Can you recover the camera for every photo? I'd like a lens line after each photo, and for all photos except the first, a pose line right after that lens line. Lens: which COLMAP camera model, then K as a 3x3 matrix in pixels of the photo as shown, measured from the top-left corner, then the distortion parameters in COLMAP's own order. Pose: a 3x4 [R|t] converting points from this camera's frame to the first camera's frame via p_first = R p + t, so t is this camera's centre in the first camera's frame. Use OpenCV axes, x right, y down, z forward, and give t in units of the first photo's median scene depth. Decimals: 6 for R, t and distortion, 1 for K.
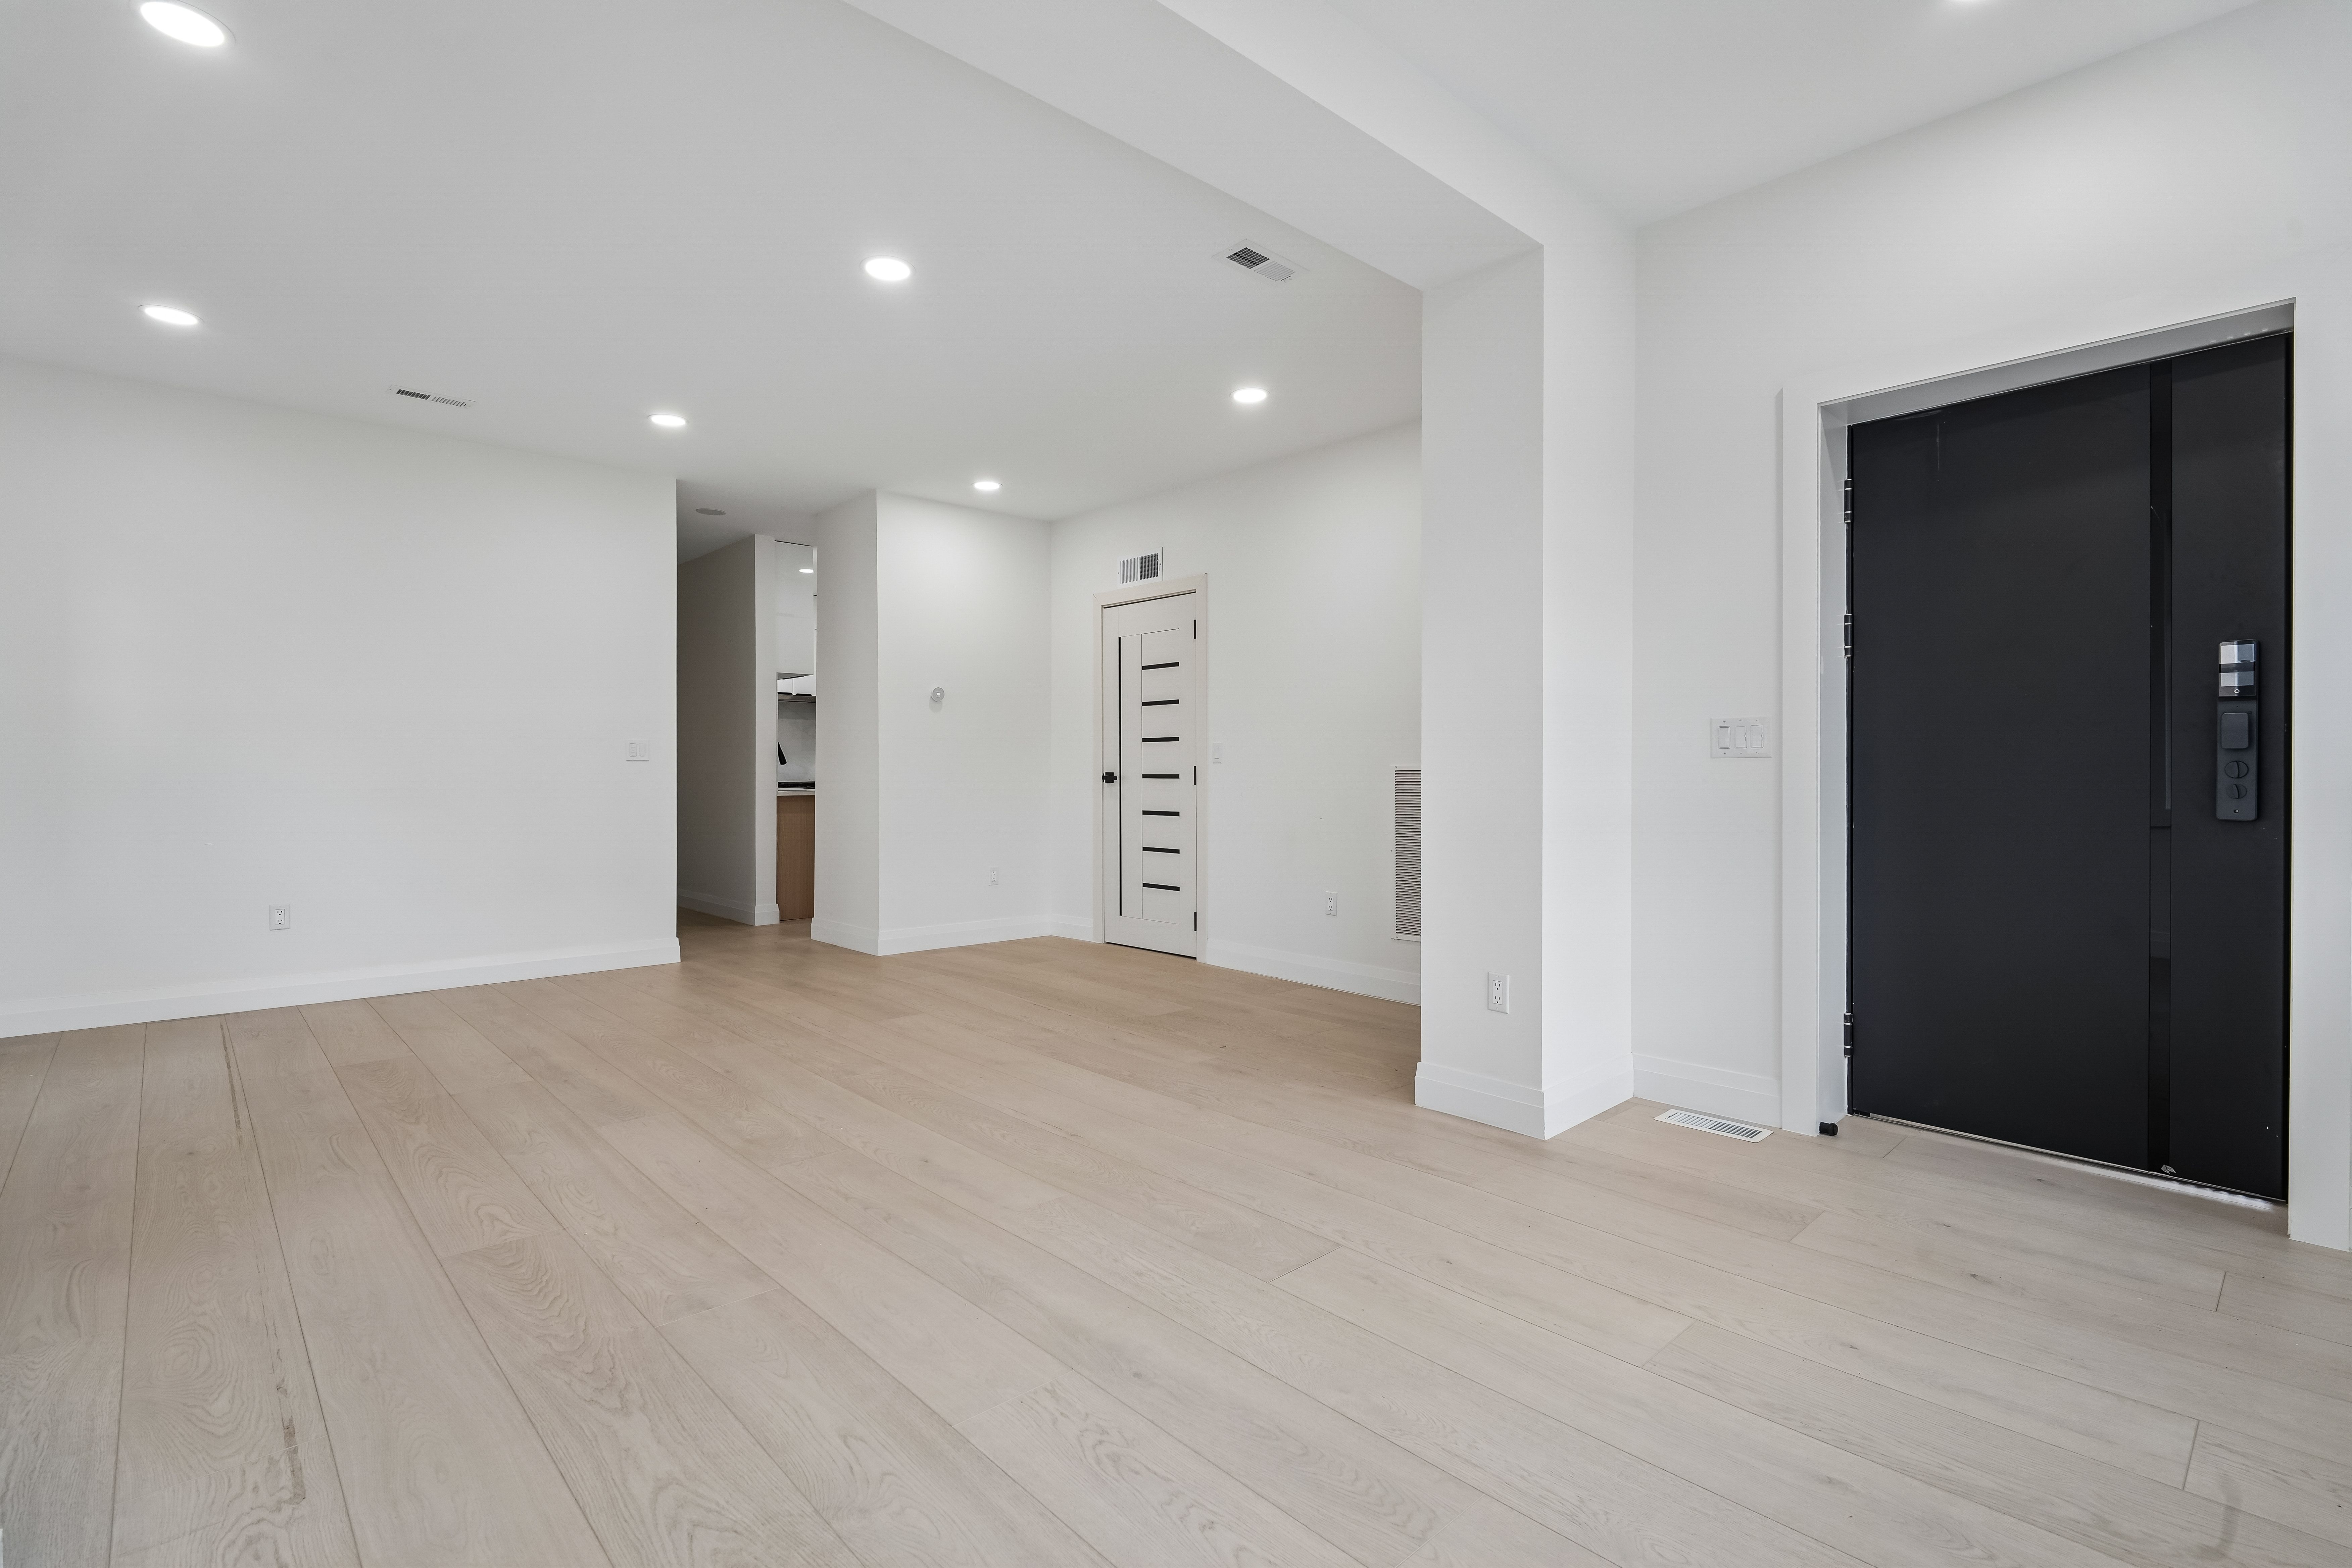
lens RADIAL K [[1090.2, 0, 1178.2], [0, 1090.2, 776.3], [0, 0, 1]] dist [0.010211, 0.000297]
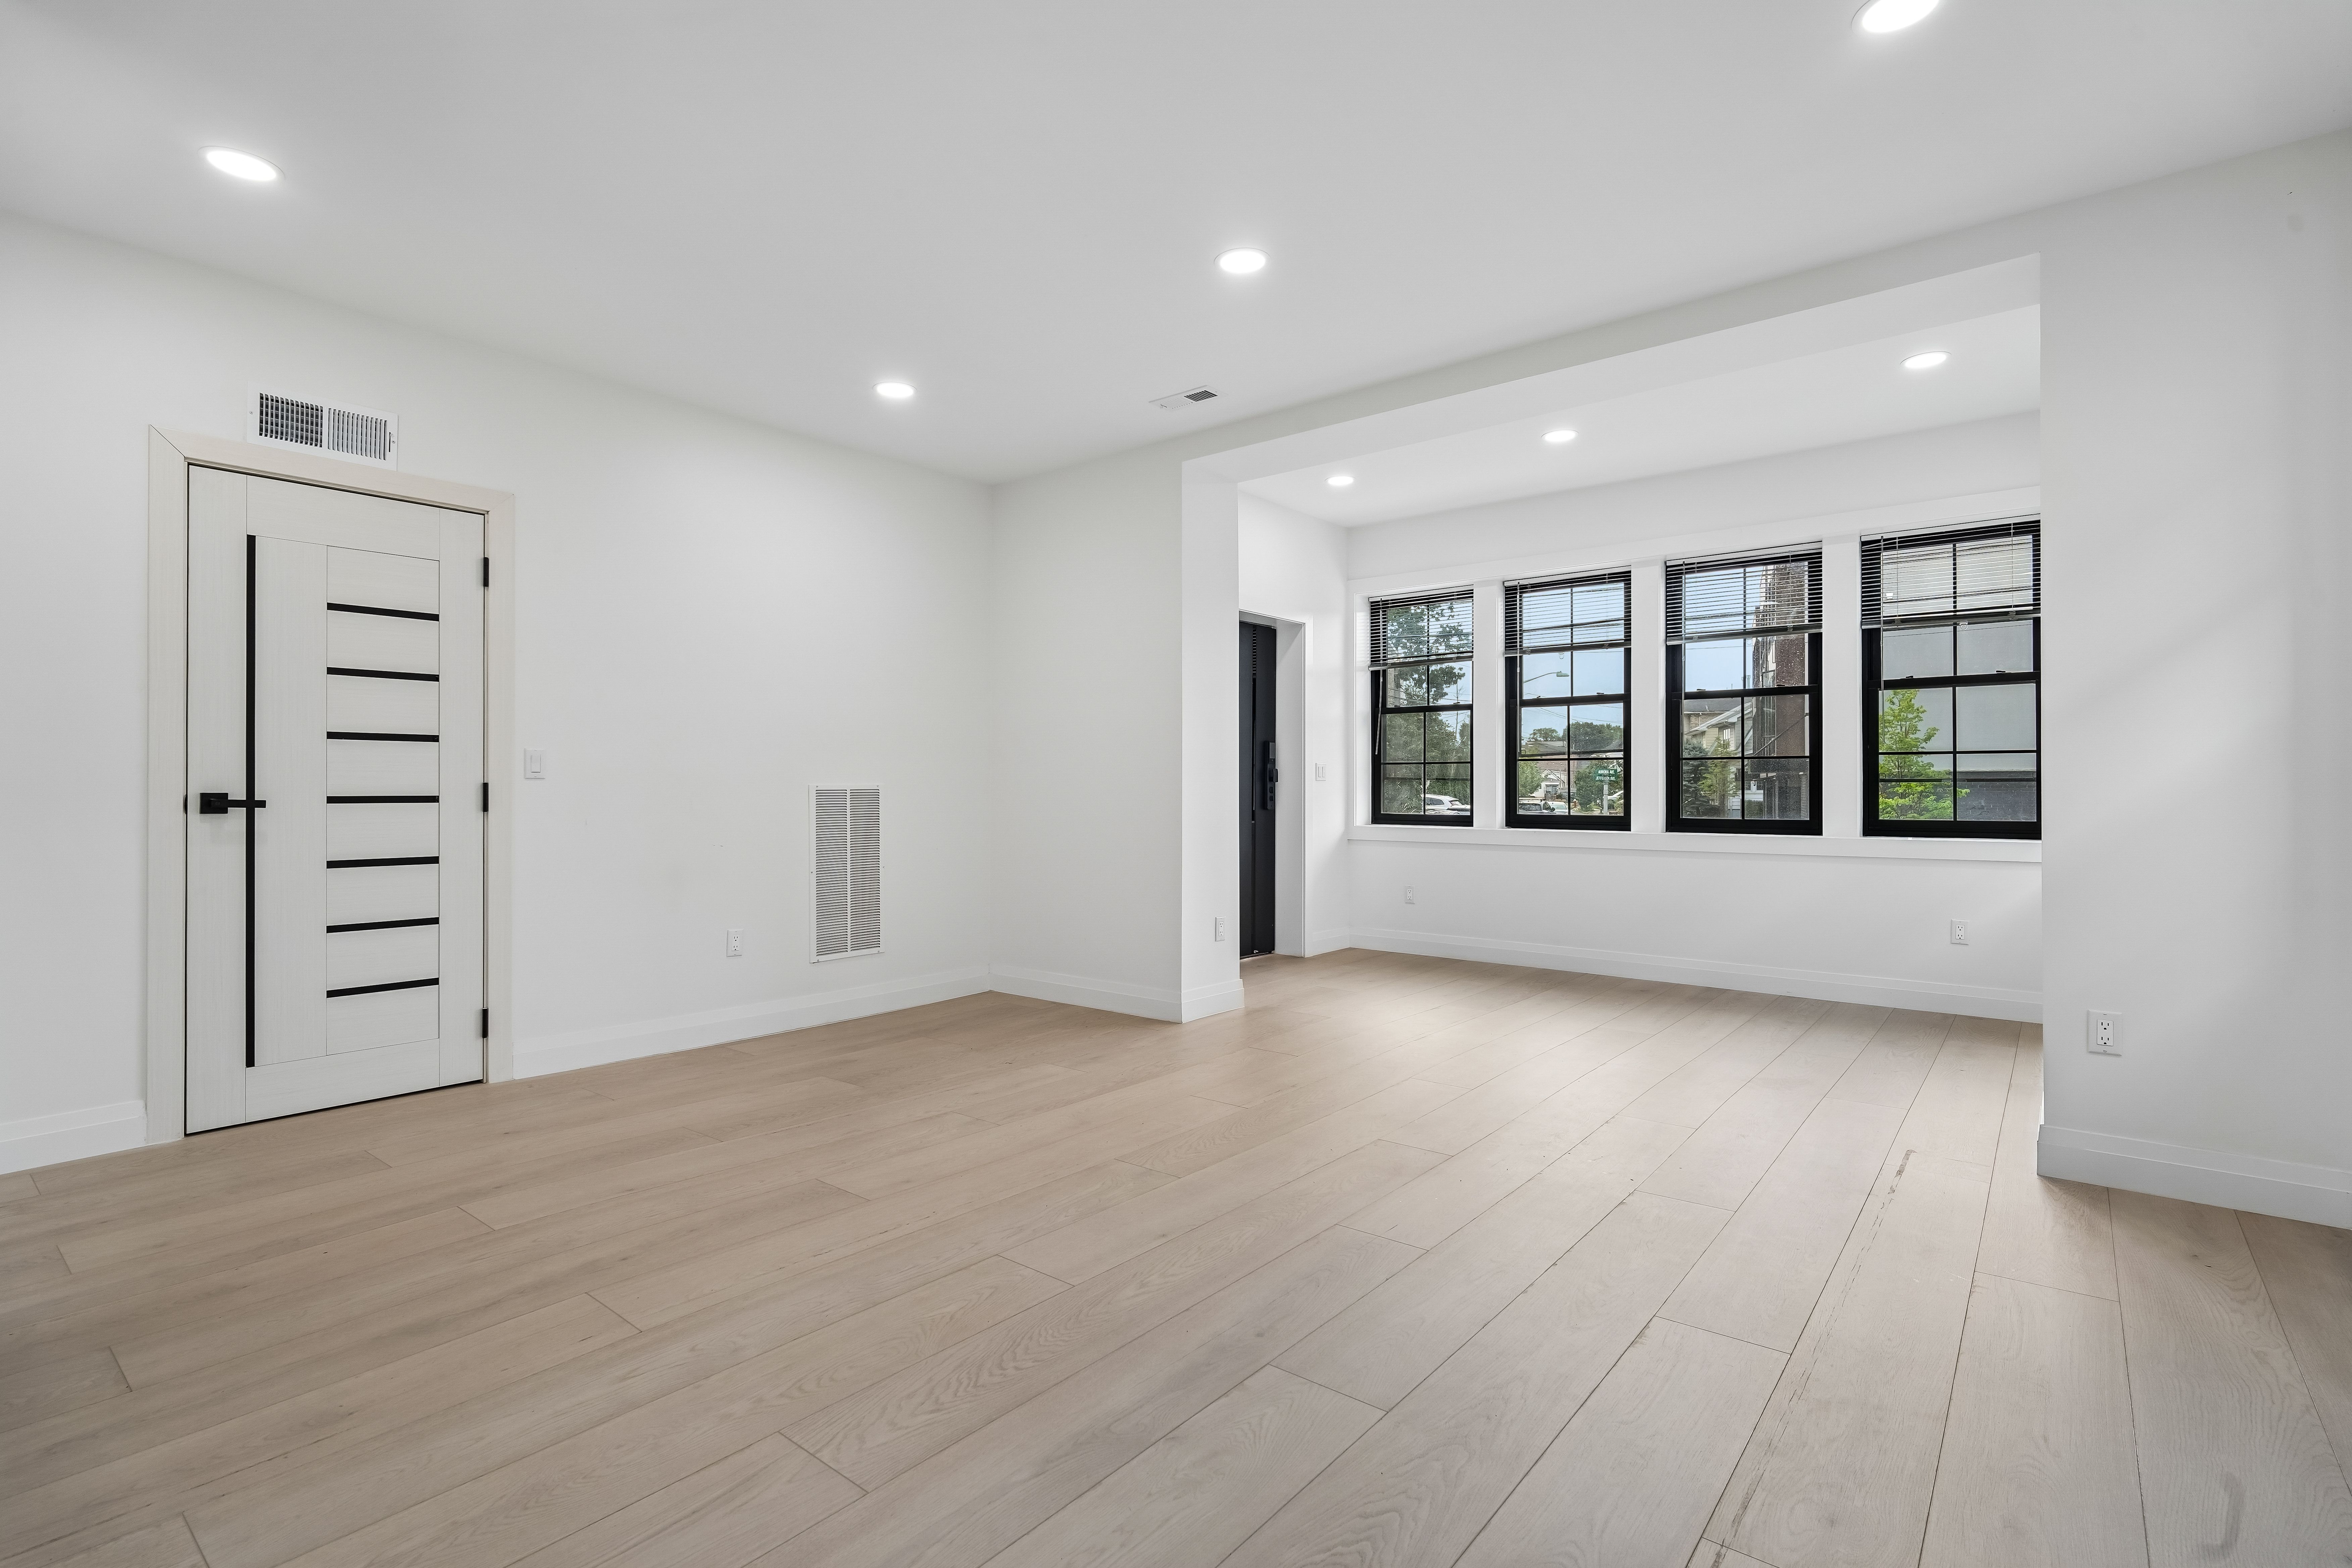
lens RADIAL K [[1102.4, 0, 1176.0], [0, 1102.4, 784.0], [0, 0, 1]] dist [-0.000593, -0.000059]
pose [[-0.134718, 0.005505, 0.990869, -0.685833], [0.006819, 0.999966, -0.004629, -0.002643], [-0.990861, 0.006133, -0.134751, 0.681670]]
